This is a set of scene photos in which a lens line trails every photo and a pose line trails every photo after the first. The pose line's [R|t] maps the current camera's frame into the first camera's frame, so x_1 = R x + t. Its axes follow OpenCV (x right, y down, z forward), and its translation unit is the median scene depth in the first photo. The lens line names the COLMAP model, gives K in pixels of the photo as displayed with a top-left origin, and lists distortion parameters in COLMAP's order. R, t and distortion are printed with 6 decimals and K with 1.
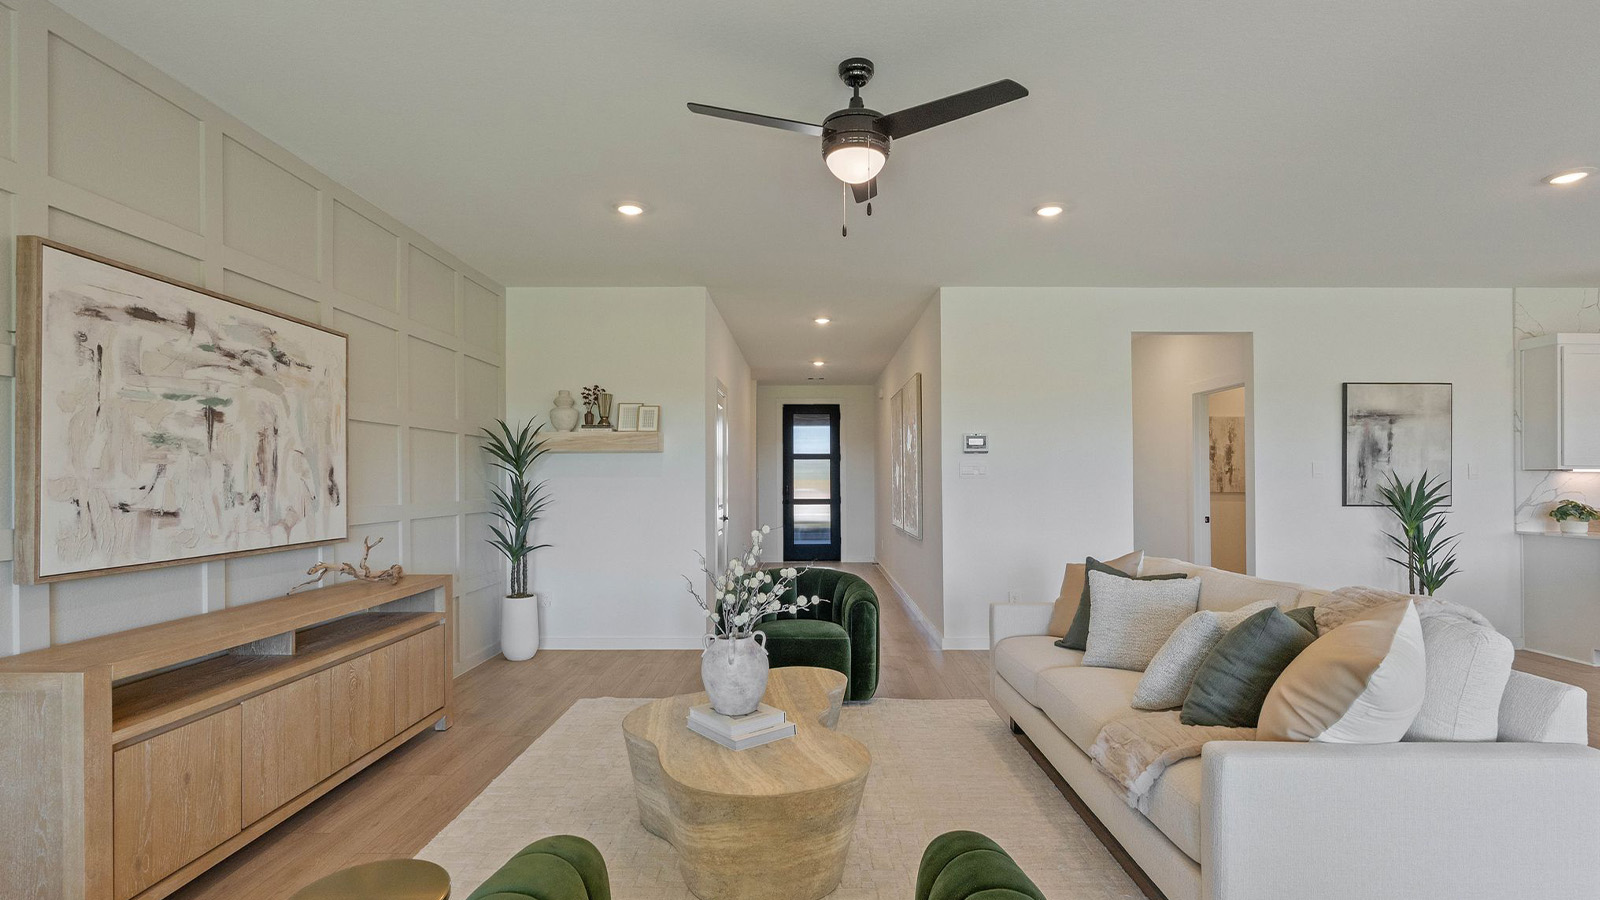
lens RADIAL K [[670.1, 0, 830.8], [0, 670.1, 479.3], [0, 0, 1]] dist [-0.000068, -0.000133]
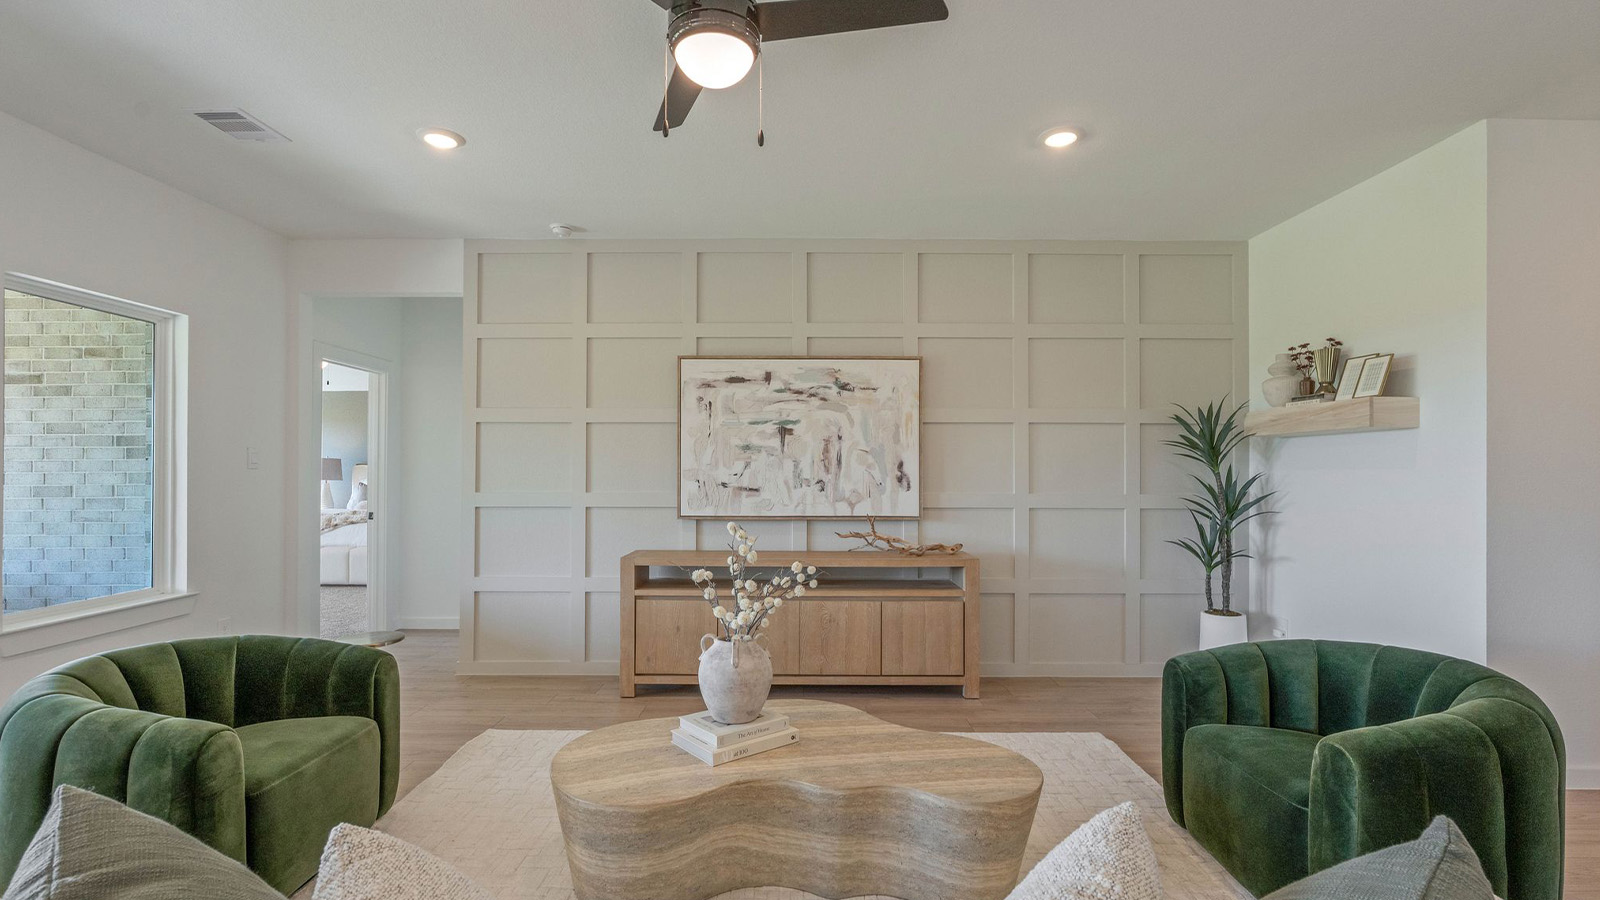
lens RADIAL K [[704.3, 0, 855.9], [0, 704.3, 464.1], [0, 0, 1]] dist [-0.000379, 0.000024]
pose [[0.058604, -0.002958, -0.998277, 0.786277], [-0.004257, 0.999986, -0.003213, -0.009690], [0.998272, 0.004438, 0.058591, 1.040470]]
